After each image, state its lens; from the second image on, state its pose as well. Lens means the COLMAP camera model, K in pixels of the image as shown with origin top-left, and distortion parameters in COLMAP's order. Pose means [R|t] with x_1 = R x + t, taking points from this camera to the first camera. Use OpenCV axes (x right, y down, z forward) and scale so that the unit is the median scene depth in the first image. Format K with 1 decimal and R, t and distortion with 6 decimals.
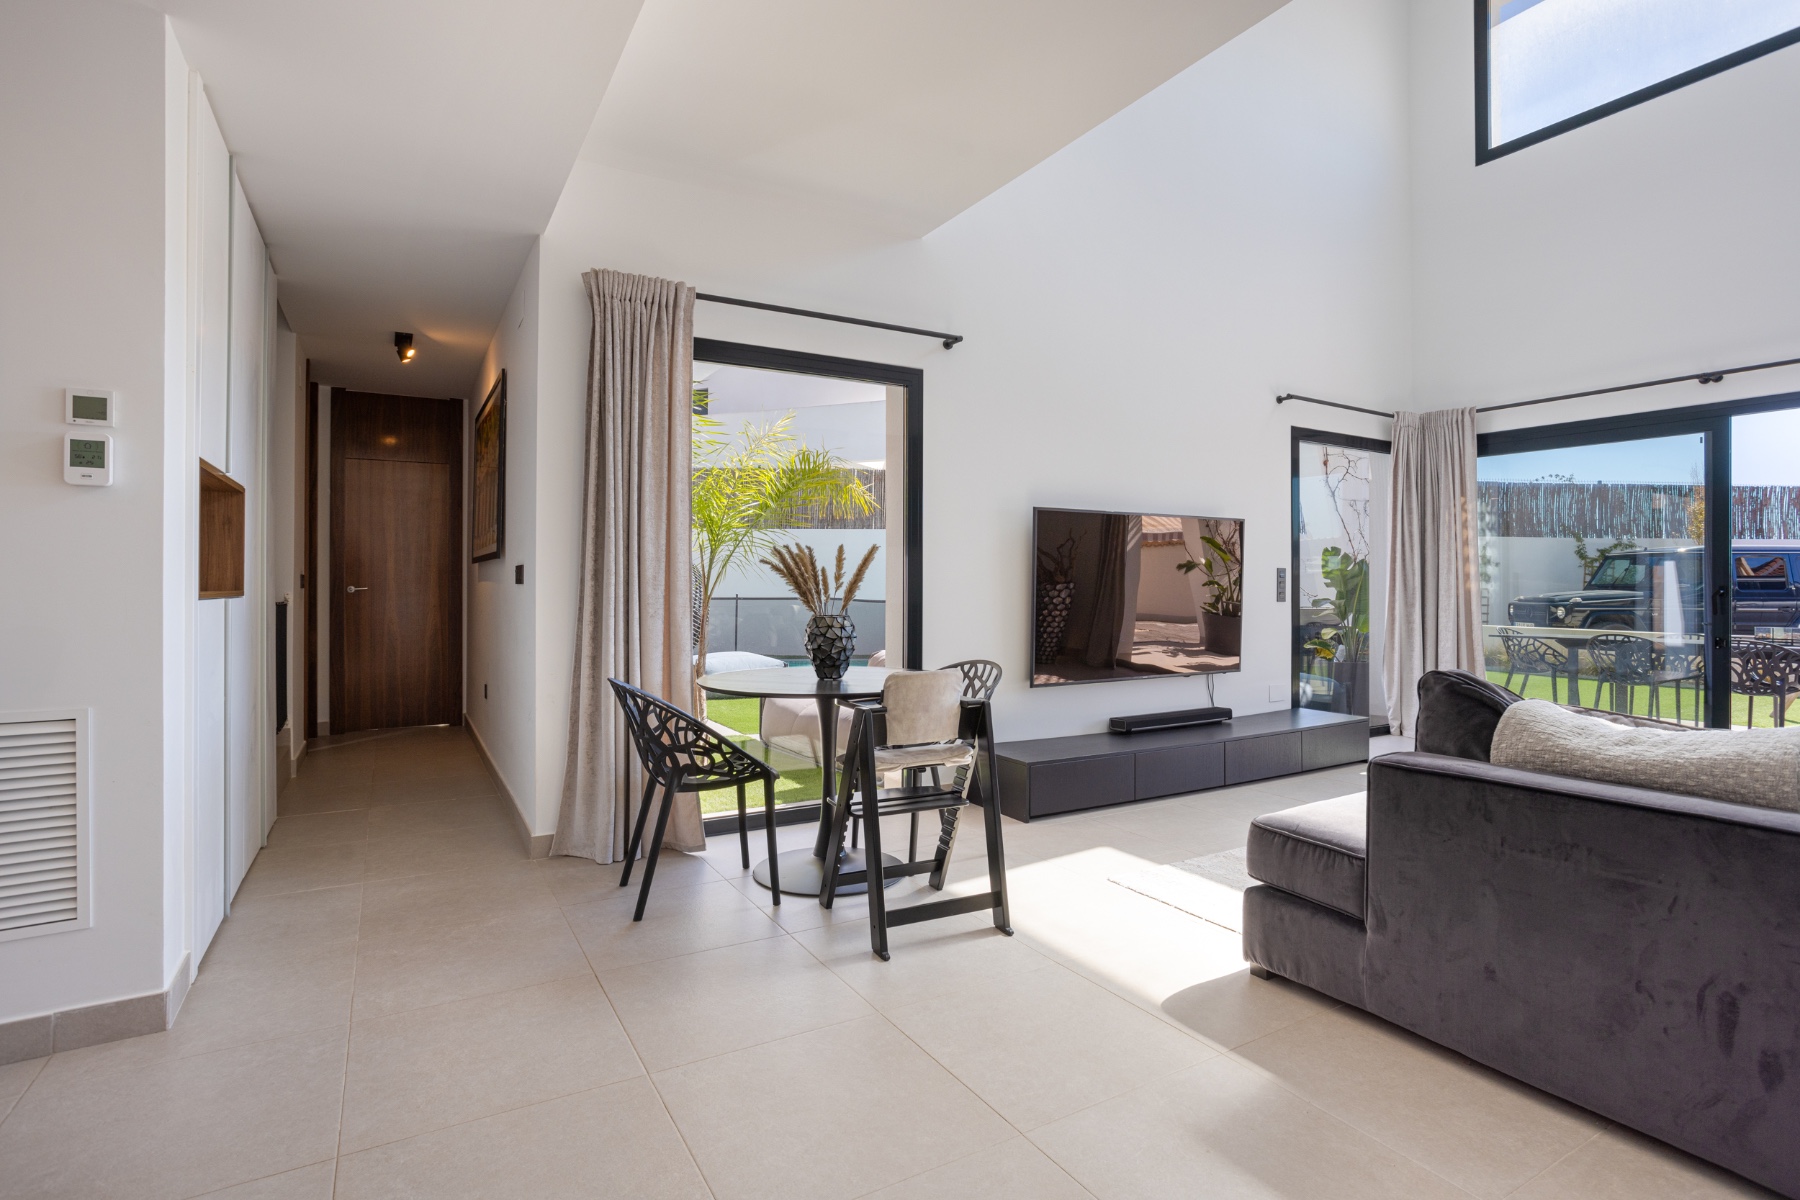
lens RADIAL K [[887.5, 0, 905.4], [0, 887.5, 585.9], [0, 0, 1]] dist [-0.001750, -0.000032]
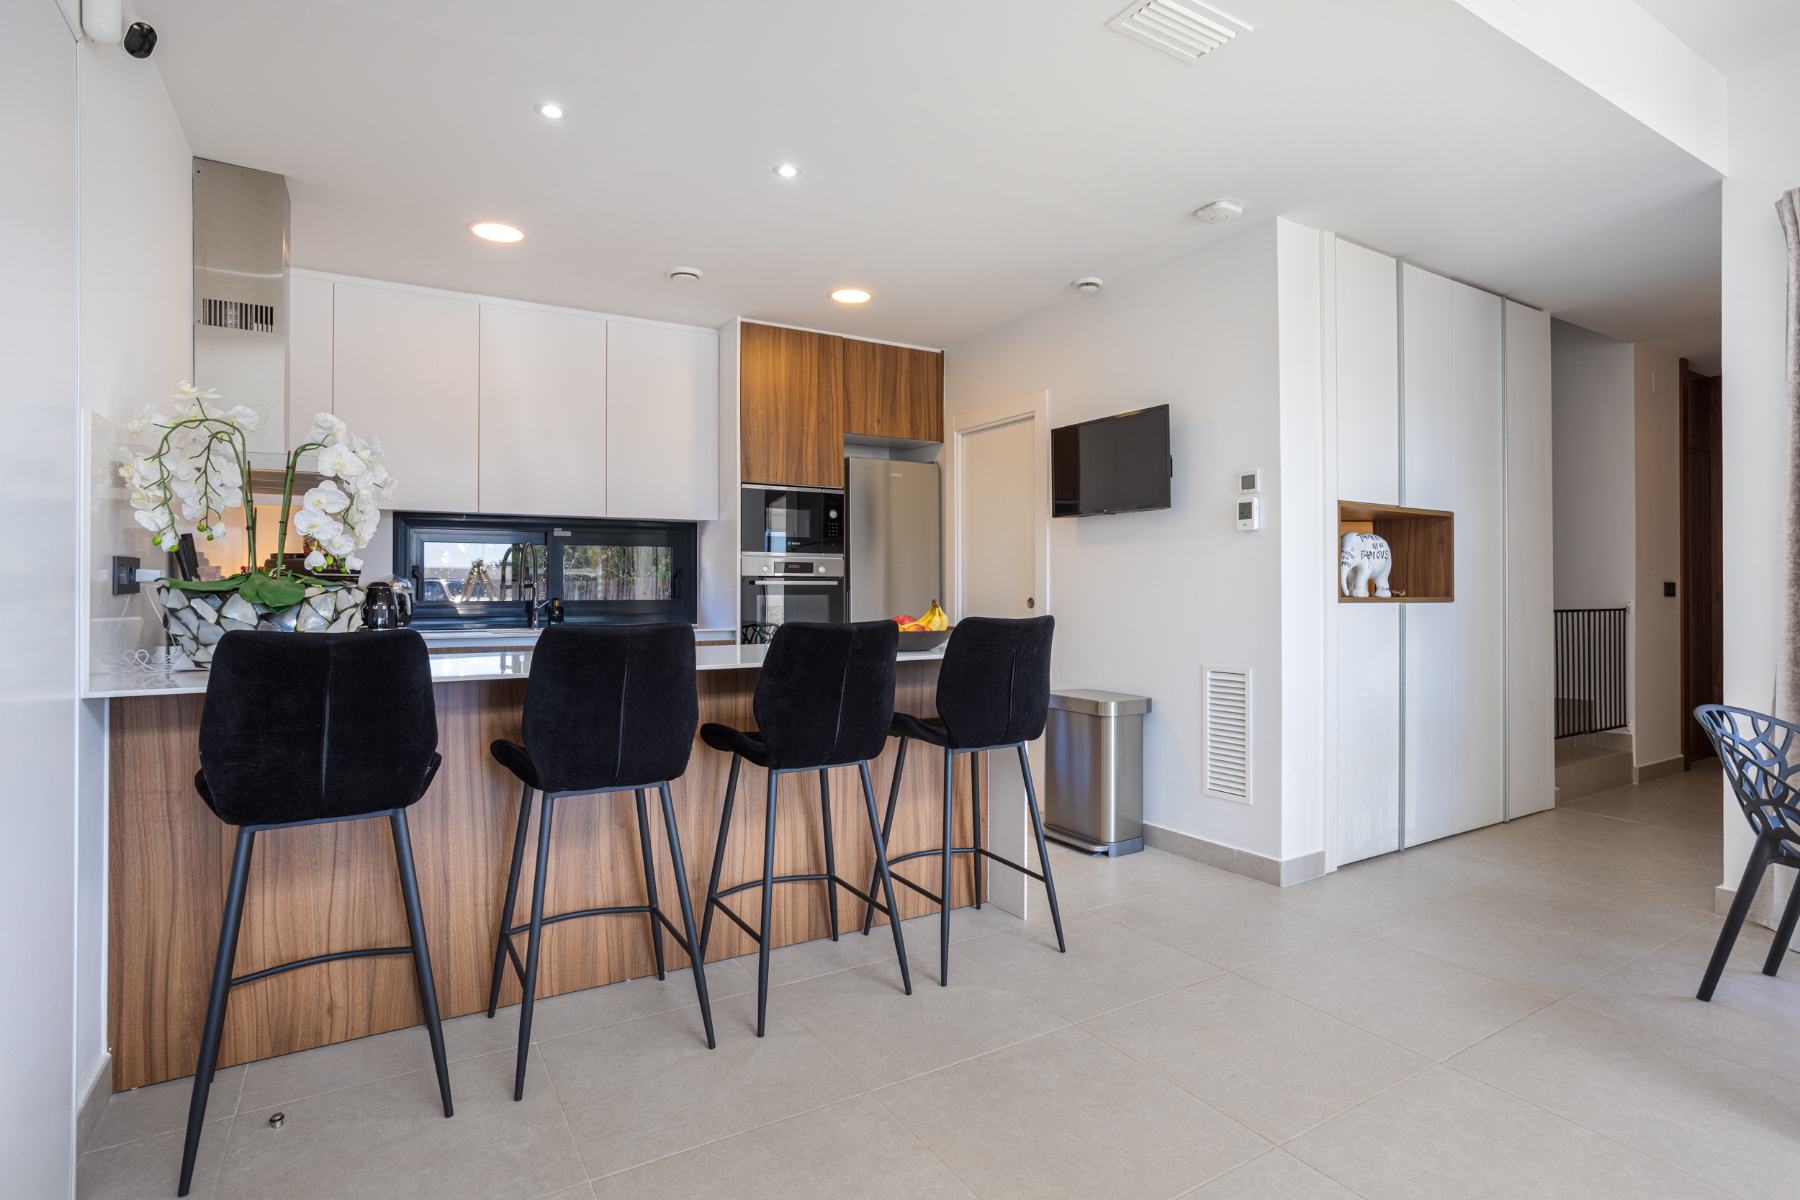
lens RADIAL K [[911.7, 0, 900.0], [0, 911.7, 600.0], [0, 0, 1]] dist [-0.028573, -0.000017]
pose [[0.005860, 0.006048, -0.999965, 0.638177], [-0.003495, 0.999976, 0.006027, 0.005499], [0.999977, 0.003459, 0.005881, 0.309876]]
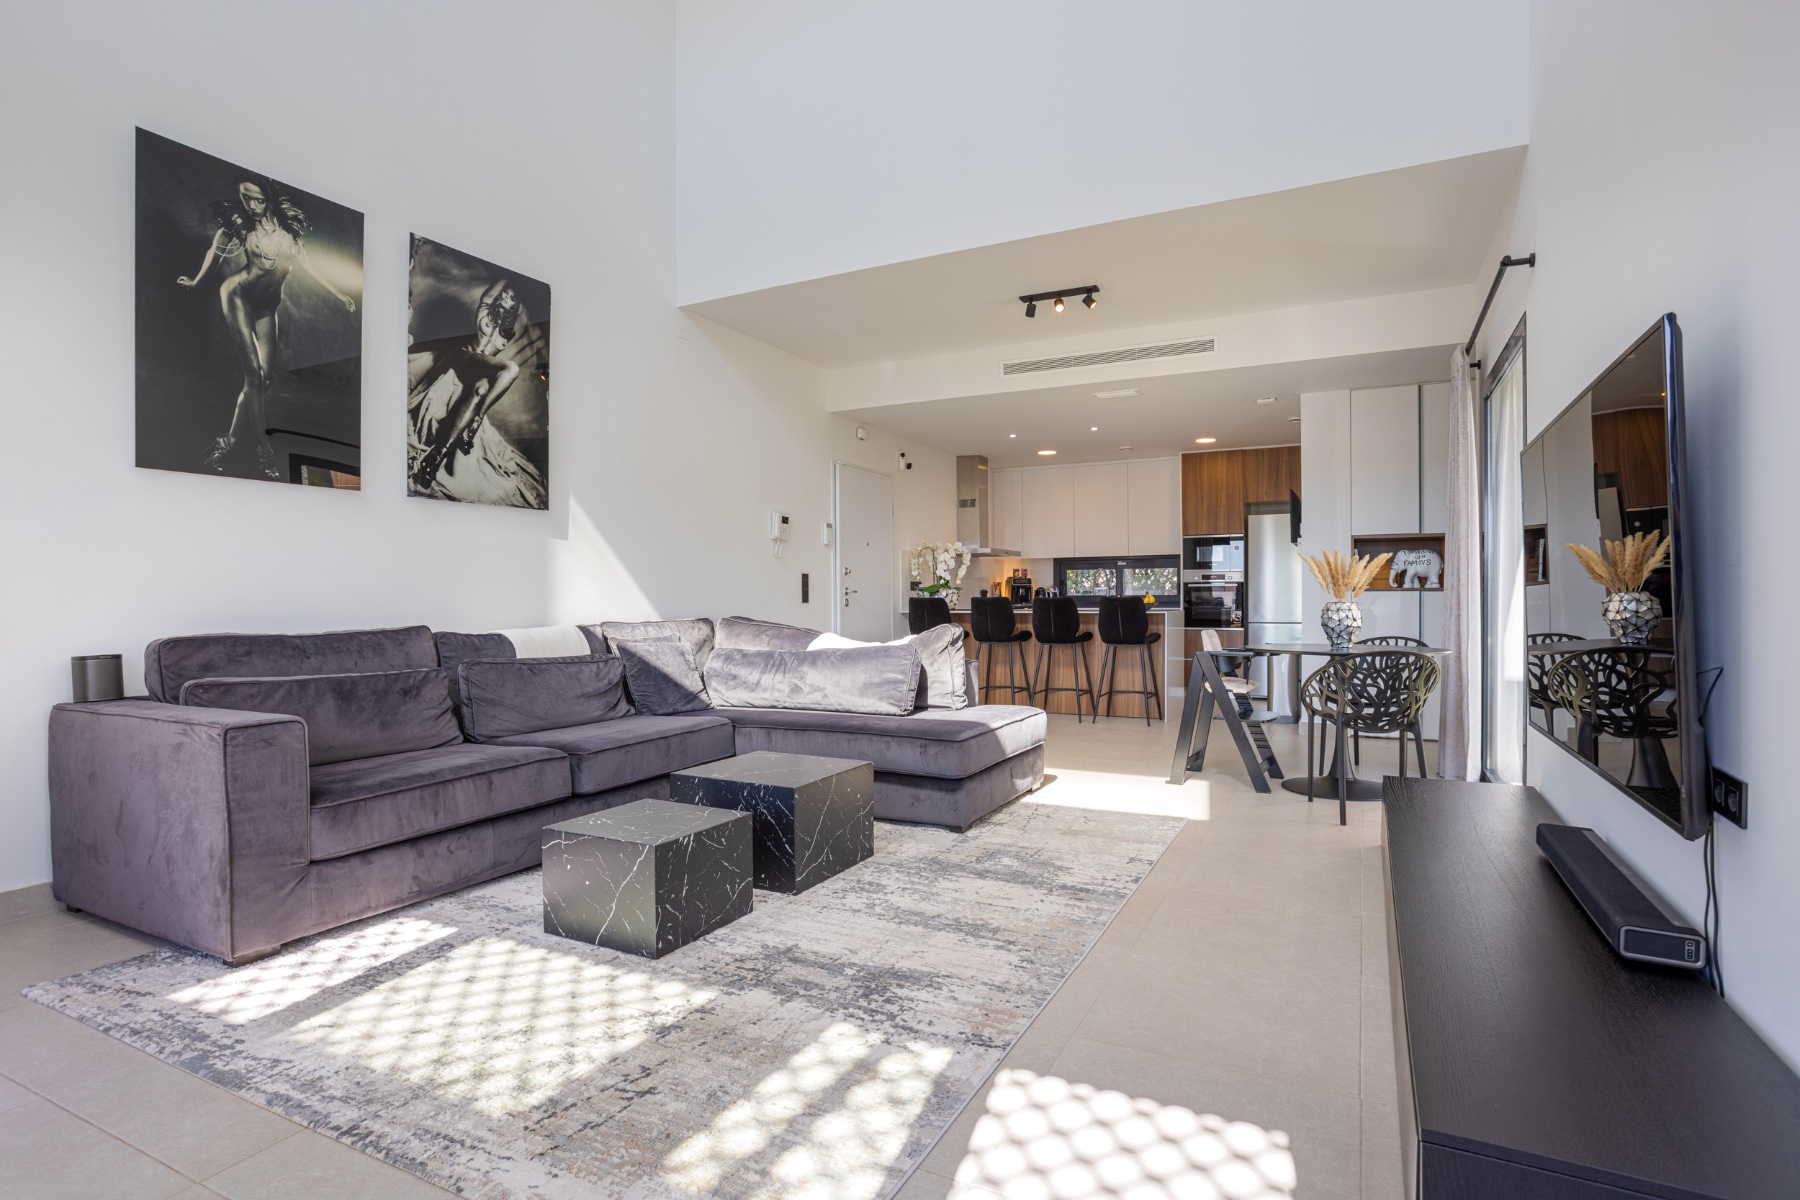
lens RADIAL K [[911.7, 0, 900.0], [0, 911.7, 600.0], [0, 0, 1]] dist [-0.028573, -0.000017]
pose [[-0.838591, -0.001099, -0.544760, 1.804387], [-0.001301, 0.999999, -0.000014, 0.045258], [0.544760, 0.000697, -0.838592, 2.553528]]
